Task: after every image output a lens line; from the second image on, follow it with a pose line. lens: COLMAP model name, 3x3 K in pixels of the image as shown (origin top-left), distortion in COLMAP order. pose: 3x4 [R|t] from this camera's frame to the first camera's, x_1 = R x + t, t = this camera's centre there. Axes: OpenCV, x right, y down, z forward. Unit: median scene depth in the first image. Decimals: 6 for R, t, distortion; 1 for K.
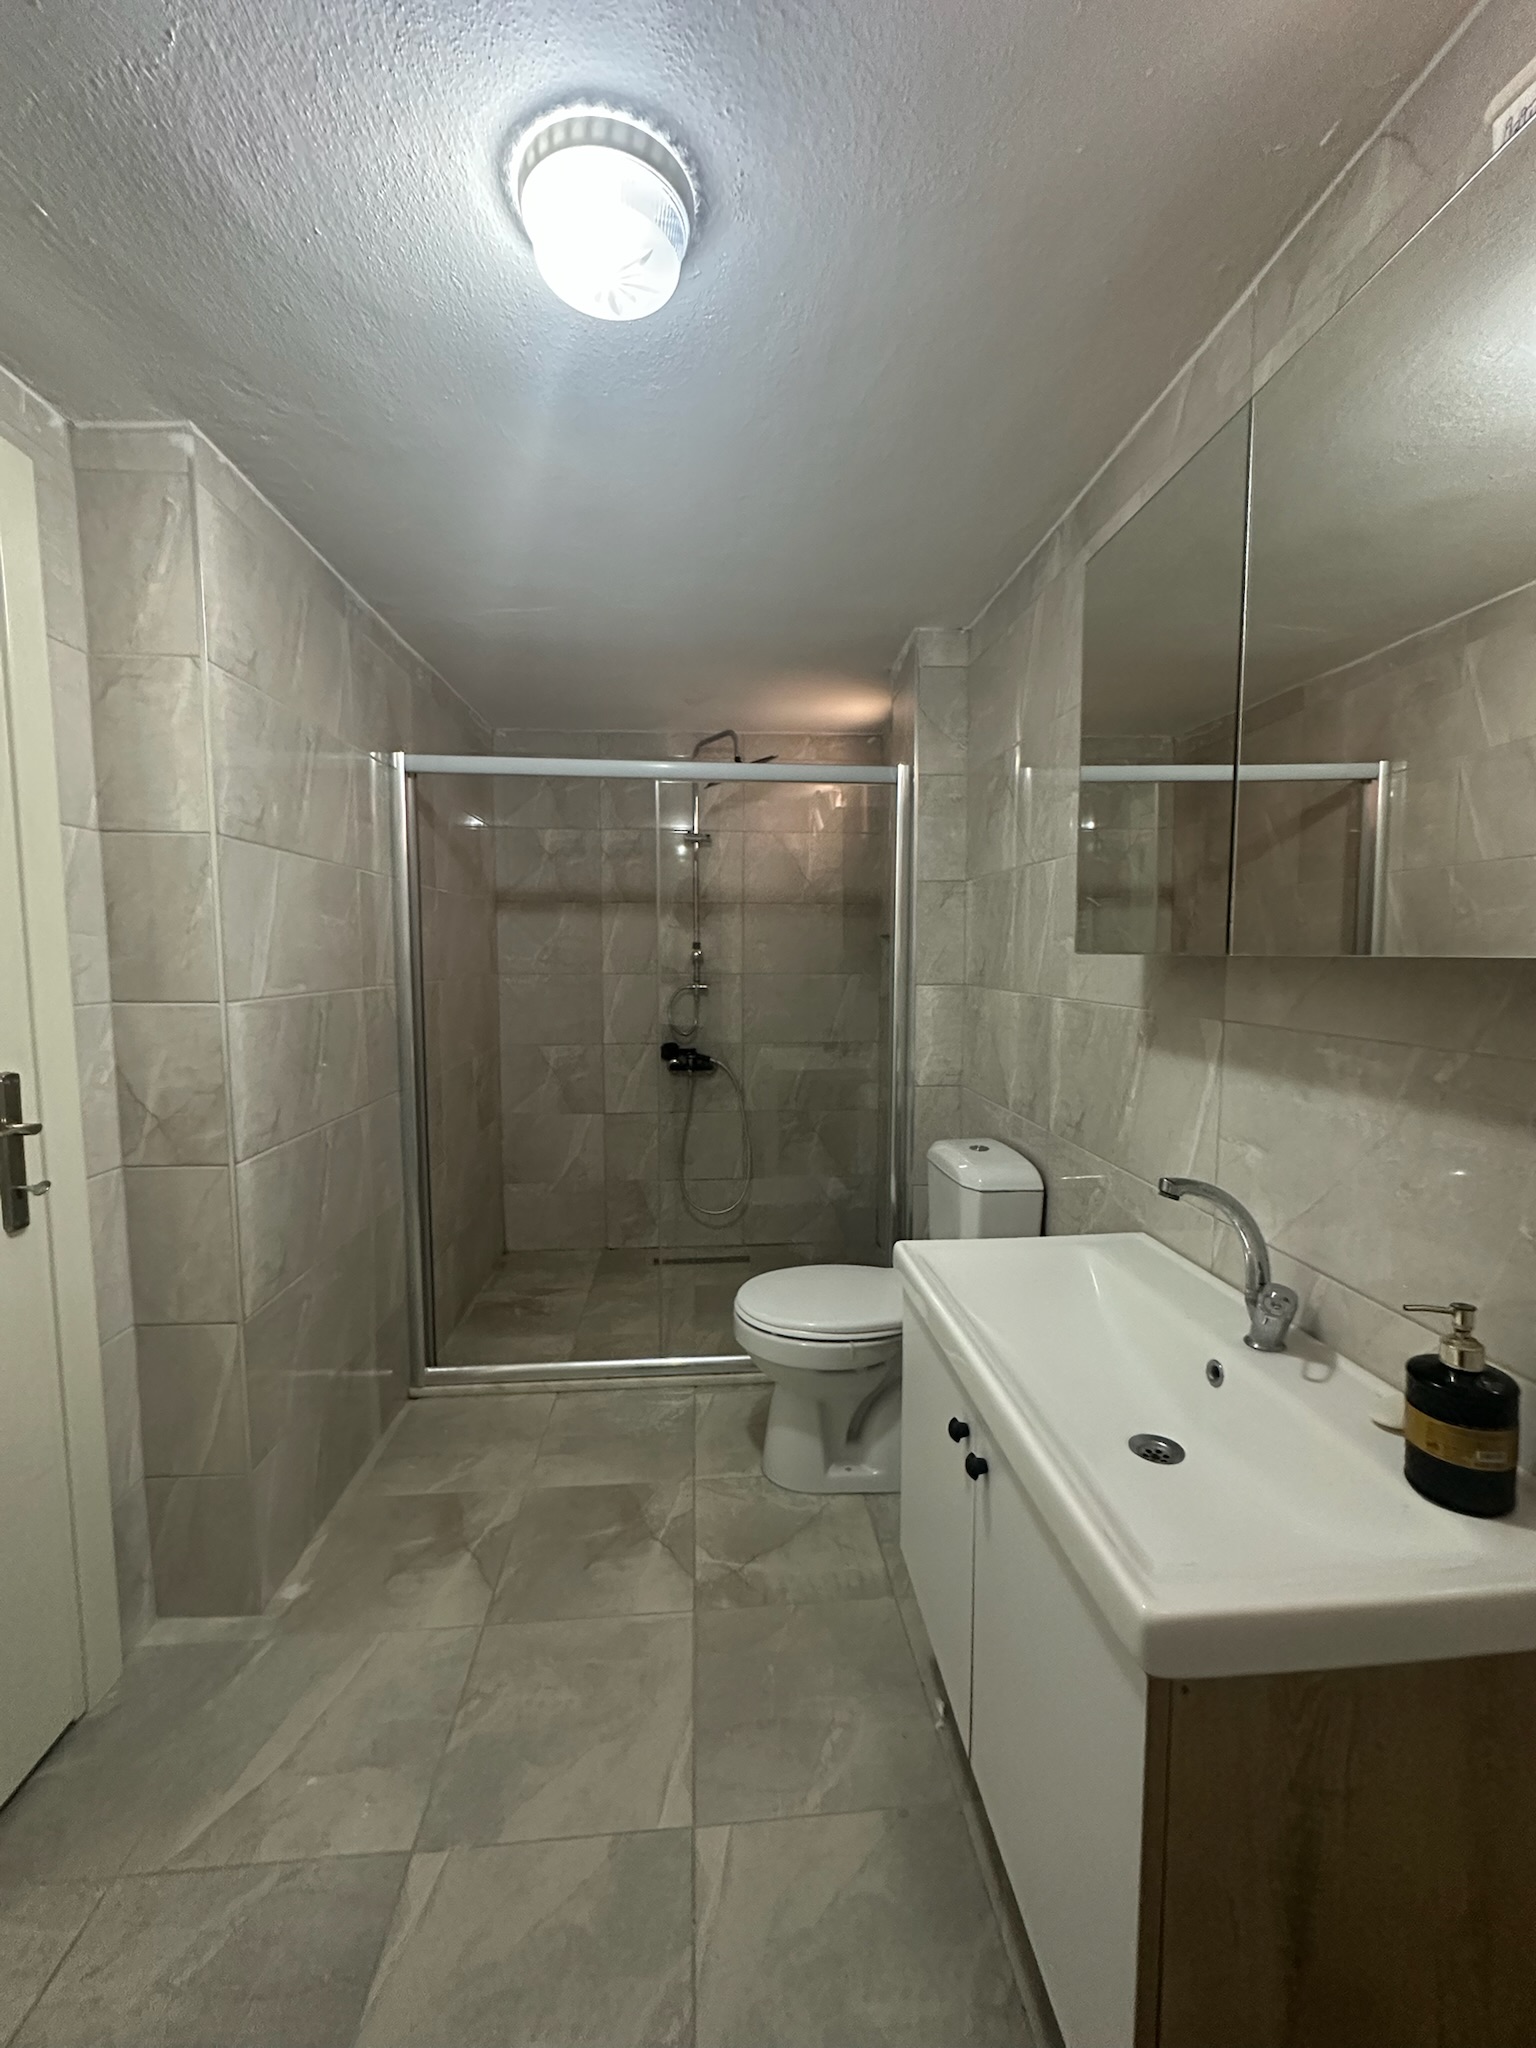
lens RADIAL K [[817.7, 0, 766.6], [0, 817.7, 1024.0], [0, 0, 1]] dist [-0.004273, 0.001102]
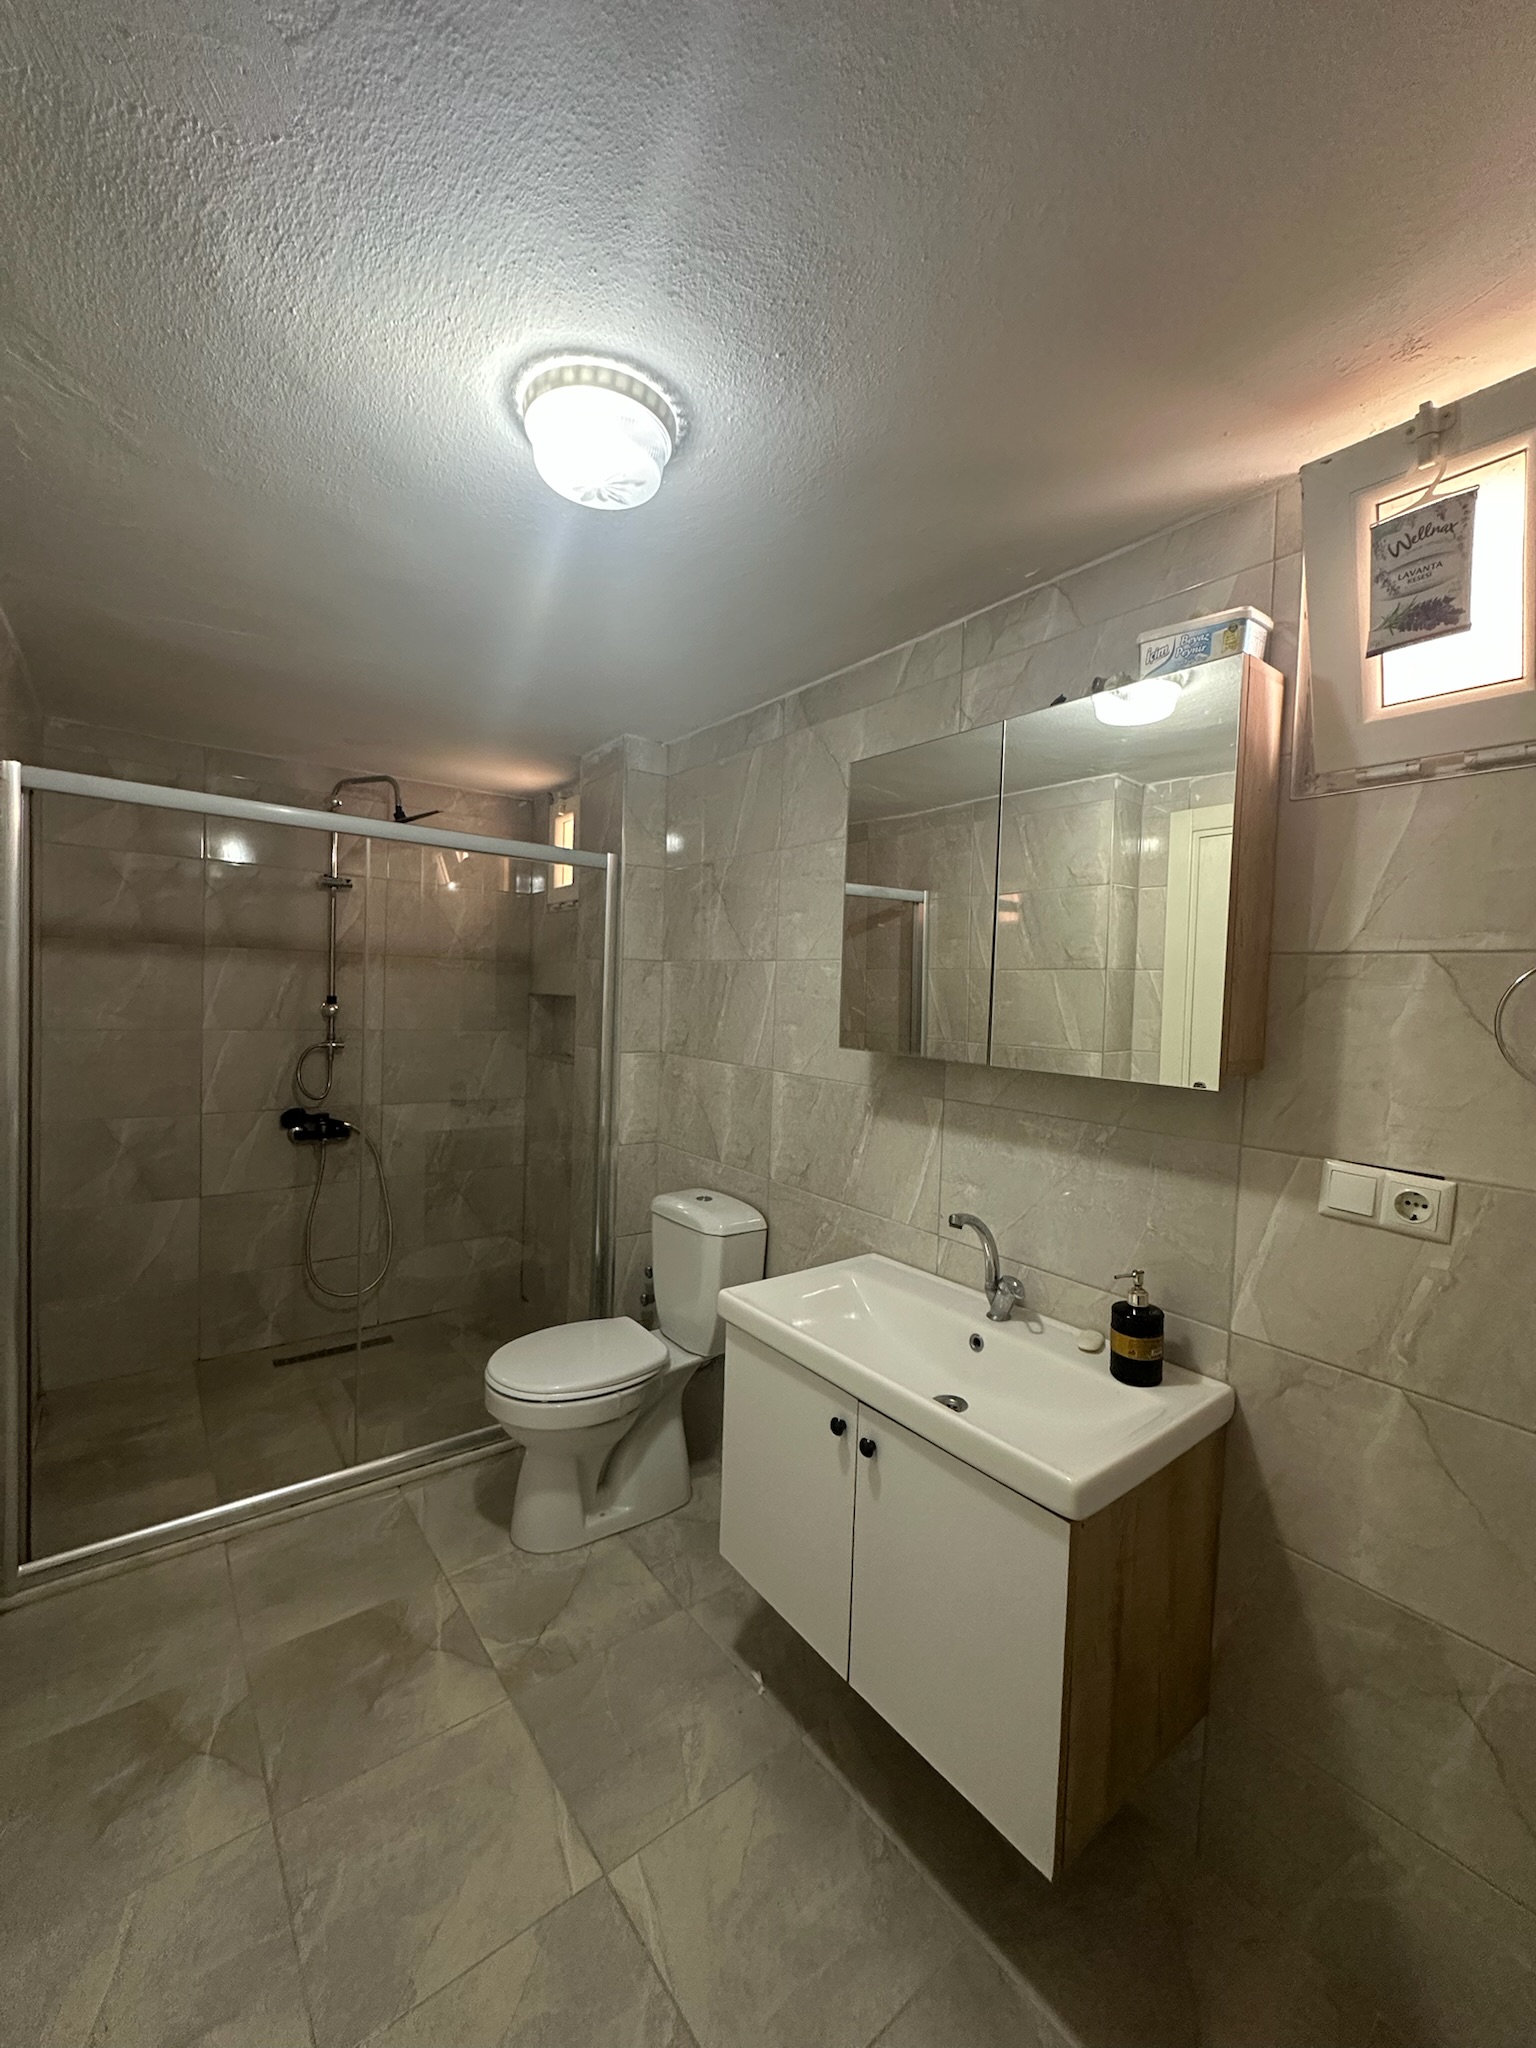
lens RADIAL K [[817.7, 0, 766.6], [0, 817.7, 1024.0], [0, 0, 1]] dist [-0.004273, 0.001102]
pose [[0.836623, 0.009112, 0.547703, -0.349201], [0.011880, 0.999325, -0.034771, -0.062612], [-0.547650, 0.035597, 0.835950, -0.034898]]
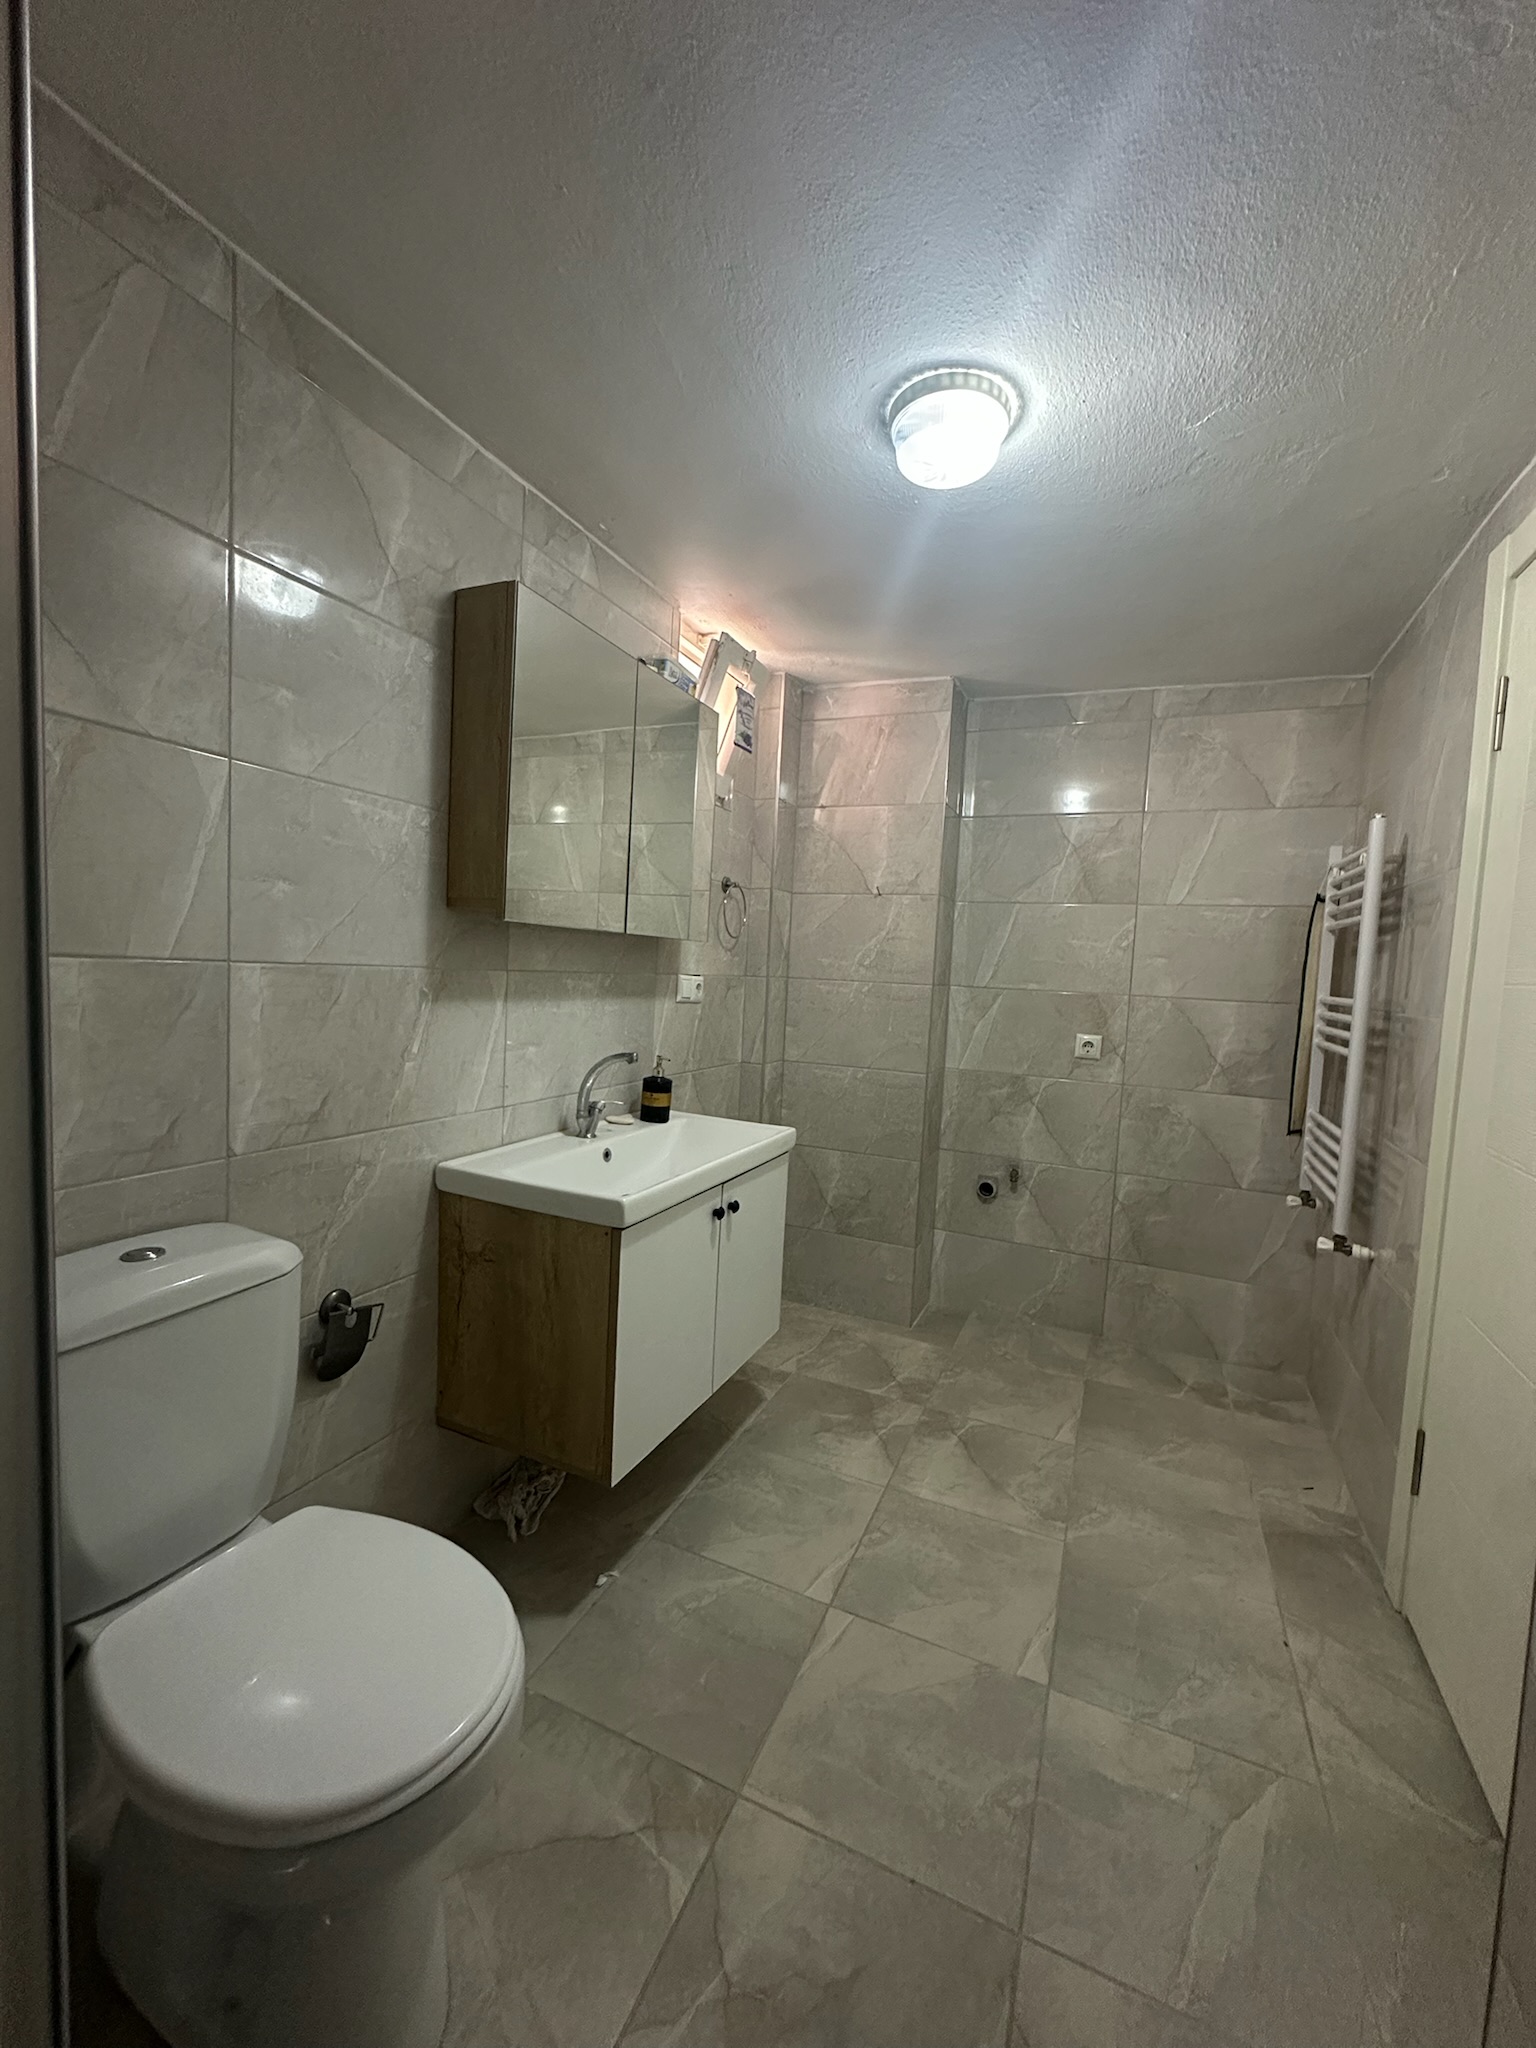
lens RADIAL K [[836.2, 0, 760.4], [0, 836.2, 1022.5], [0, 0, 1]] dist [-0.000476, 0.000243]
pose [[-0.873512, -0.075862, 0.480855, -0.389050], [-0.008022, 0.989892, 0.141598, -0.088150], [-0.486736, 0.119831, -0.865291, 1.442227]]
